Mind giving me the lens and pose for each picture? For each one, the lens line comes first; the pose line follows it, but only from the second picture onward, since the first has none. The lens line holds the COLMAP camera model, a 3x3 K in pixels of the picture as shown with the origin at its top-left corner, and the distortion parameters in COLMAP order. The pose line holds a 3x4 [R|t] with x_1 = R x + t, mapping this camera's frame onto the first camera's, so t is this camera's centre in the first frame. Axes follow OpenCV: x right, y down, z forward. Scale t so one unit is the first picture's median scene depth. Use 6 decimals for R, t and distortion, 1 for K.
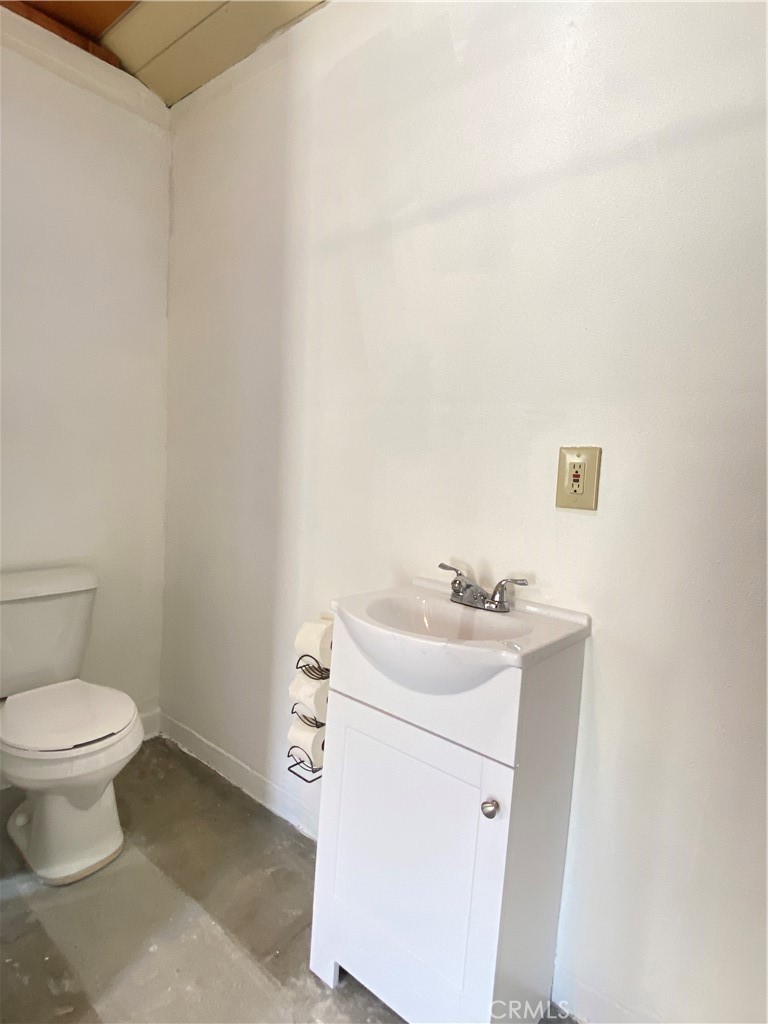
lens RADIAL K [[561.5, 0, 385.2], [0, 561.5, 514.5], [0, 0, 1]] dist [0.004323, 0.000297]
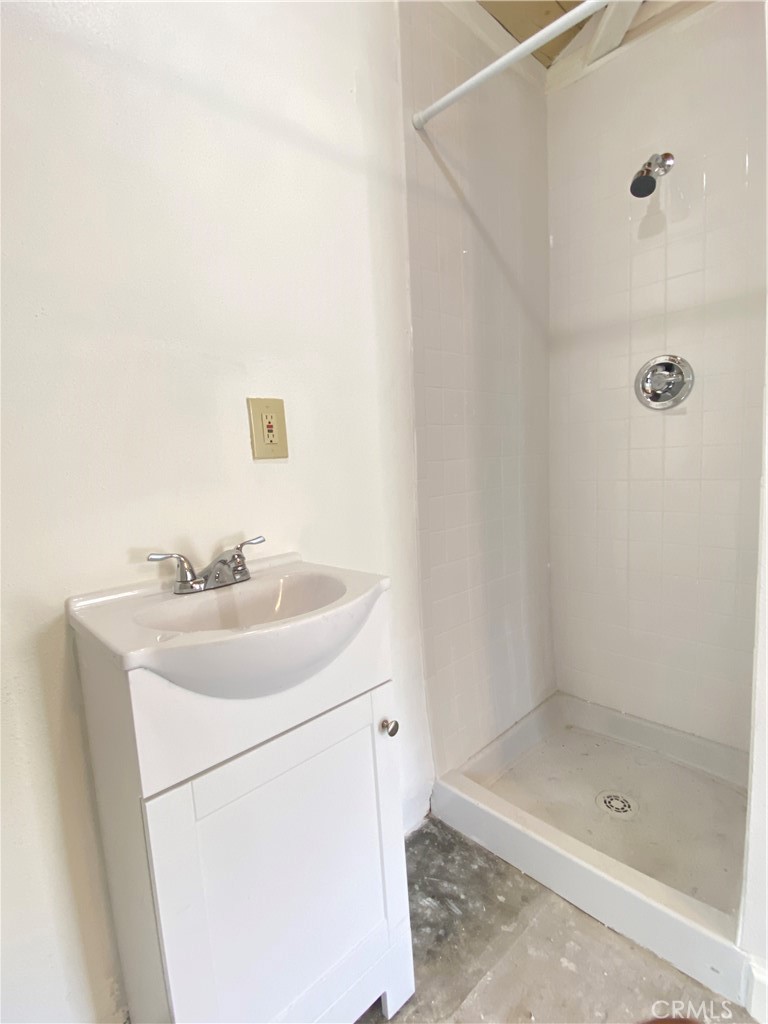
lens RADIAL K [[493.9, 0, 384.9], [0, 493.9, 515.0], [0, 0, 1]] dist [0.027490, -0.019721]
pose [[0.101447, -0.182296, 0.977996, -0.559772], [0.147816, 0.974918, 0.166390, -0.029815], [-0.983798, 0.127683, 0.125849, 0.694979]]
